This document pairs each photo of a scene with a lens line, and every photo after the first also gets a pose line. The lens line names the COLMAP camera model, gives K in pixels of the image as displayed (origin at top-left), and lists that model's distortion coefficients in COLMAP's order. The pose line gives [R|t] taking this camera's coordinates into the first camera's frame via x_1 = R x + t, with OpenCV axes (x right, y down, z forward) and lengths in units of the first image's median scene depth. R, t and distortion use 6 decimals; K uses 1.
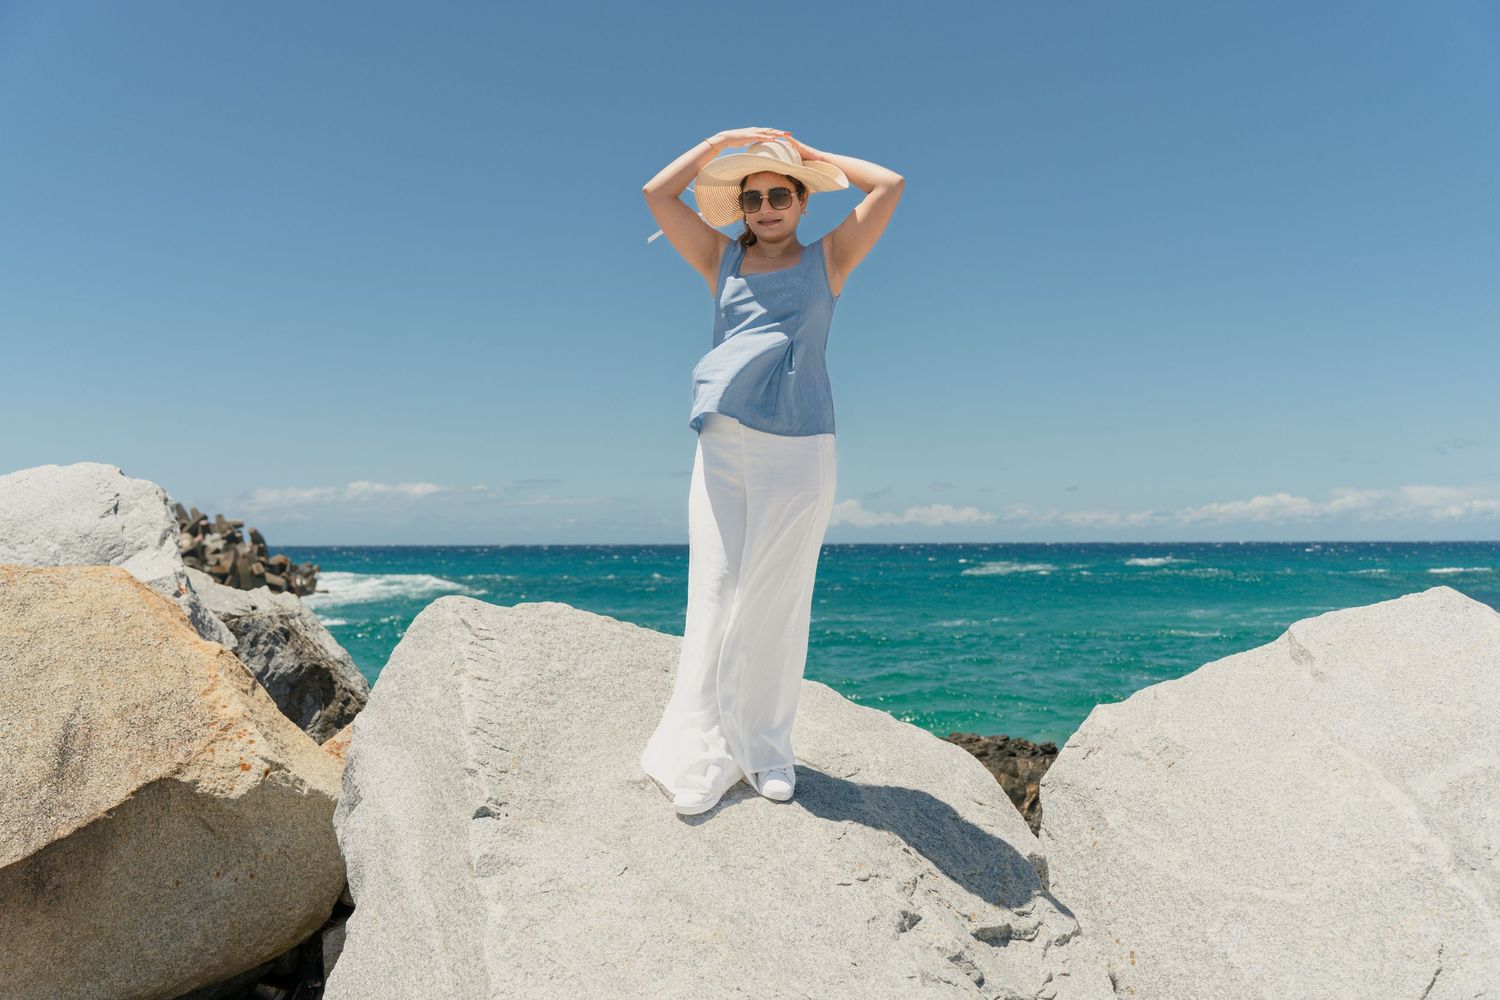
lens RADIAL K [[1567.5, 0, 749.5], [0, 1567.5, 502.8], [0, 0, 1]] dist [0.002452, 0.000000]
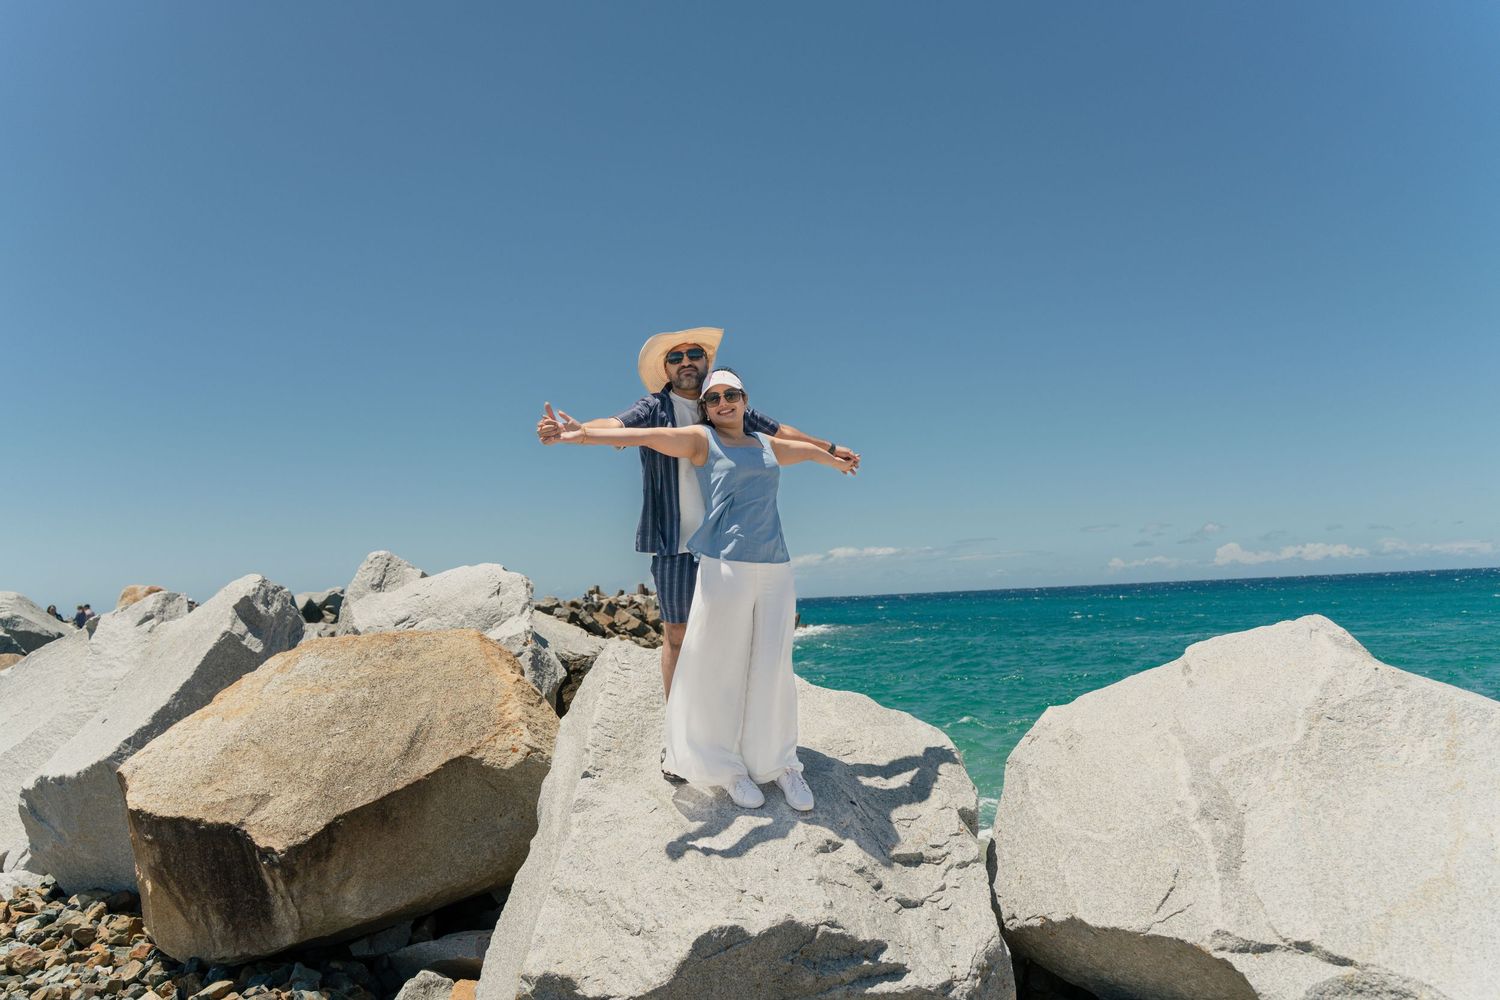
lens RADIAL K [[1205.4, 0, 750.6], [0, 1205.4, 497.8], [0, 0, 1]] dist [0.004080, 0.001722]
pose [[0.949423, -0.064249, -0.307355, 0.339182], [0.048558, 0.997109, -0.058439, -0.010926], [0.310221, 0.040559, 0.949799, -0.148276]]
